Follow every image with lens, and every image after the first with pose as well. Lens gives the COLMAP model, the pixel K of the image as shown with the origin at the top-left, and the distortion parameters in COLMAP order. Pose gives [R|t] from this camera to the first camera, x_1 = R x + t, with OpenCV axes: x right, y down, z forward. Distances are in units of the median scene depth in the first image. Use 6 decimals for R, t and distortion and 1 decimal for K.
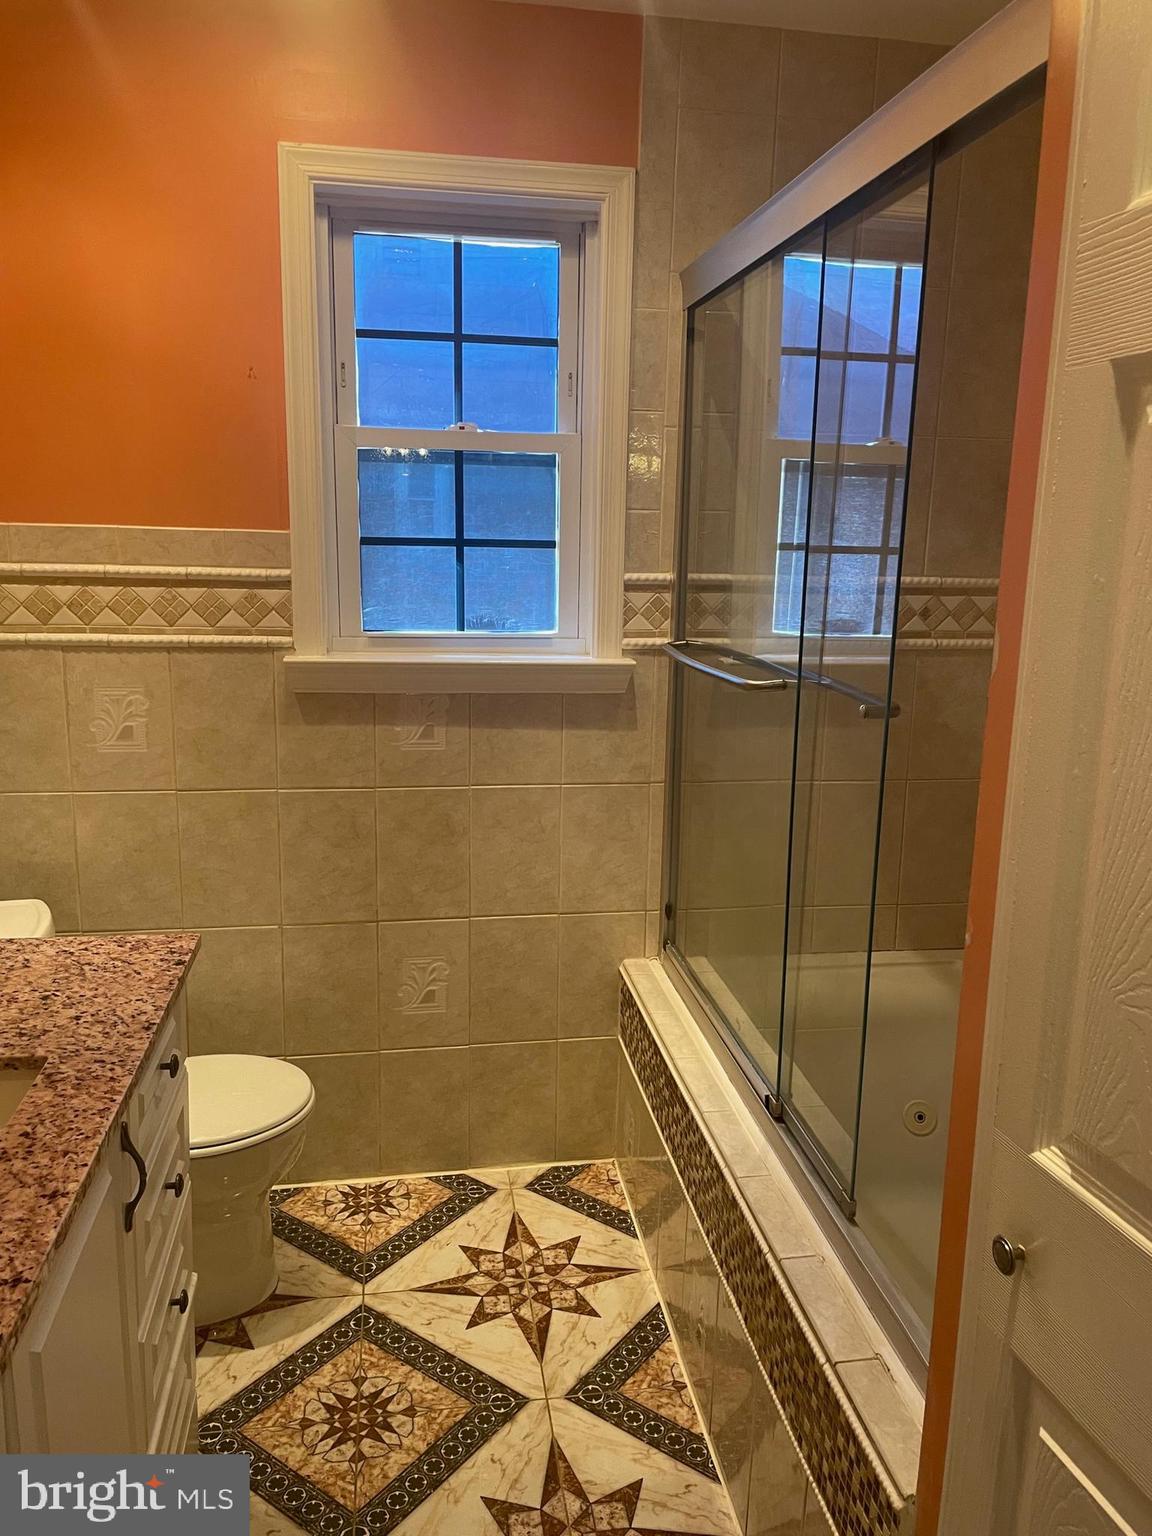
lens RADIAL K [[1158.4, 0, 576.0], [0, 1158.4, 768.0], [0, 0, 1]] dist [0.099075, -0.127321]
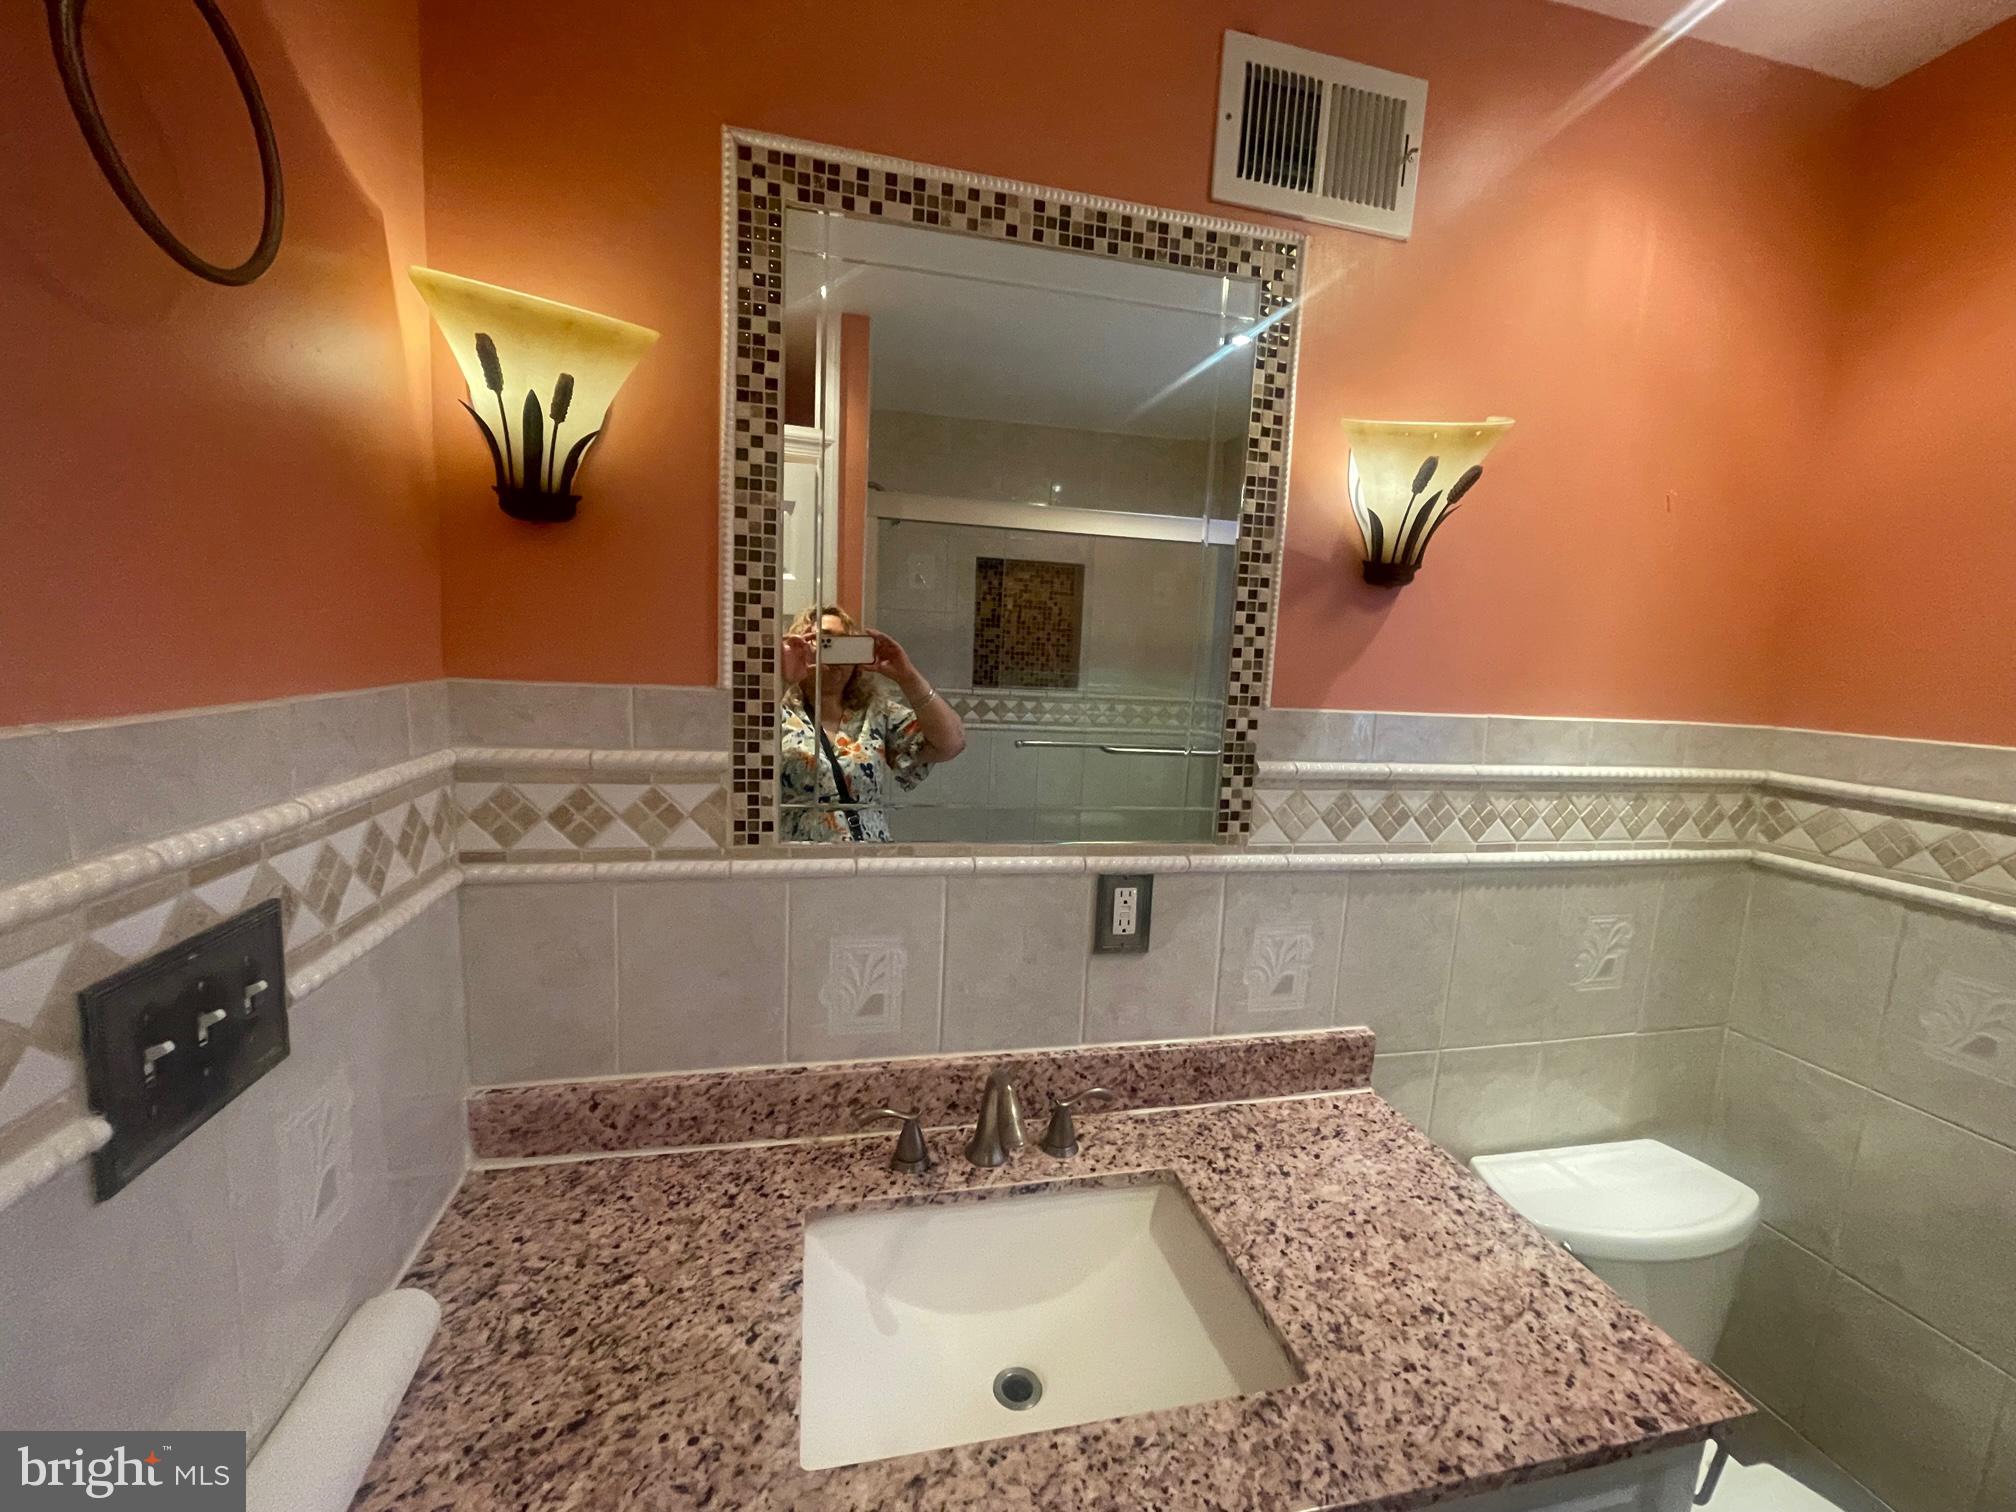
lens RADIAL K [[819.8, 0, 1005.2], [0, 819.8, 764.4], [0, 0, 1]] dist [-0.001761, 0.000886]
pose [[0.077359, 0.123141, -0.989369, 0.034772], [-0.249775, 0.963091, 0.100341, -0.151672], [0.965209, 0.239357, 0.105261, 0.588078]]
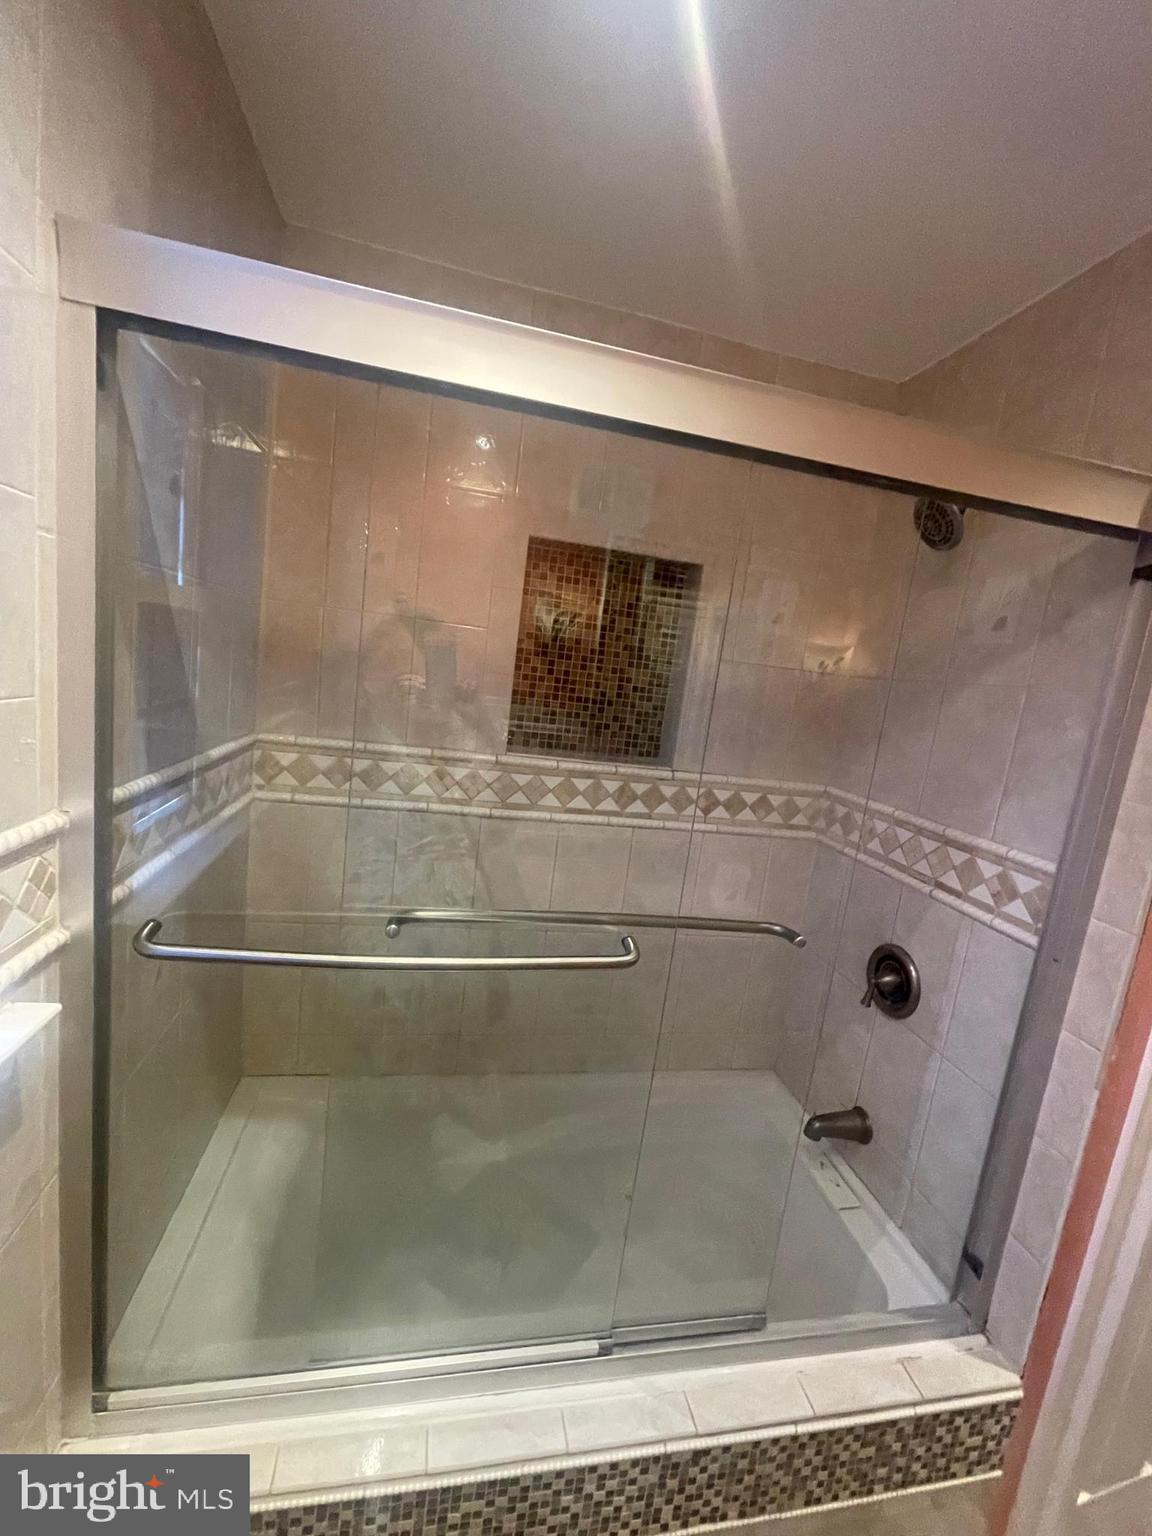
lens RADIAL K [[624.6, 0, 573.7], [0, 624.6, 768.2], [0, 0, 1]] dist [-0.001761, 0.000886]
pose [[-0.040057, -0.177179, 0.983363, -0.339124], [0.080090, 0.980417, 0.179911, -0.369939], [-0.995982, 0.085965, -0.025082, 1.307907]]
